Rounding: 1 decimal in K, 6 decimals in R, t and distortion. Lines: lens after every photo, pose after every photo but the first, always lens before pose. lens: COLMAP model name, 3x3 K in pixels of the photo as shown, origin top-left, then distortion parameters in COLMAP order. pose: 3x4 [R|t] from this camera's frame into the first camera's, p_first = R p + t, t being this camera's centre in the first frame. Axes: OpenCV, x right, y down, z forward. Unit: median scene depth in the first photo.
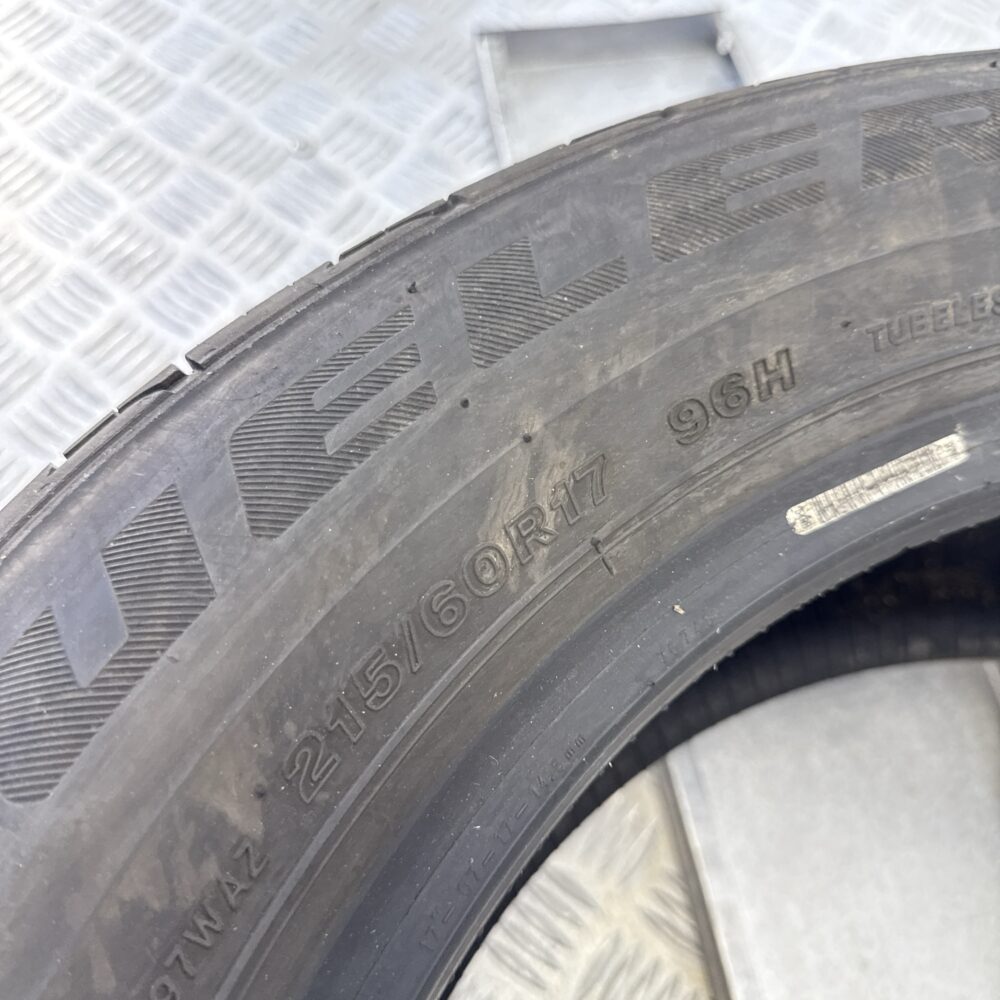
lens RADIAL K [[953.4, 0, 480.6], [0, 953.4, 529.7], [0, 0, 1]] dist [0.028670, 0.000000]
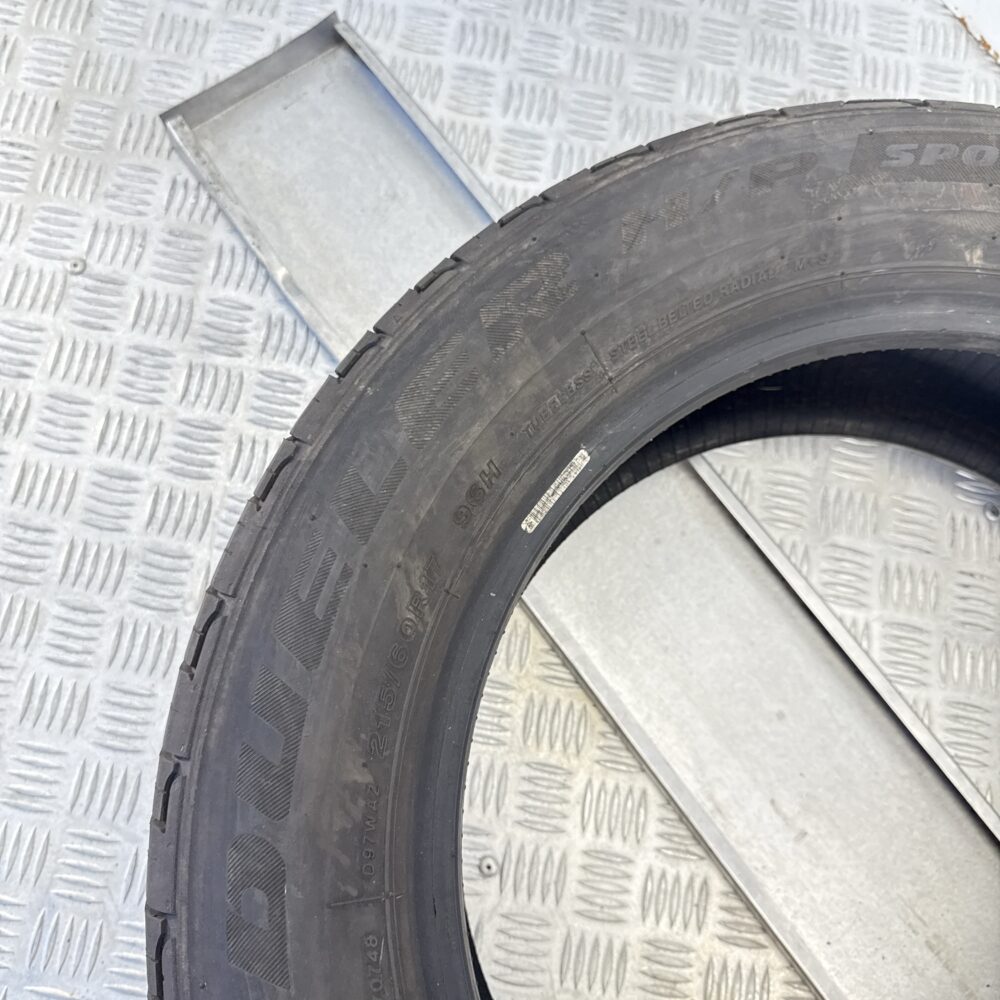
lens RADIAL K [[953.4, 0, 509.7], [0, 953.4, 505.4], [0, 0, 1]] dist [0.028670, 0.000000]
pose [[0.894662, -0.423140, 0.143292, 0.020798], [0.376512, 0.886814, 0.267953, -0.630797], [-0.240455, -0.185776, 0.952716, -0.971855]]
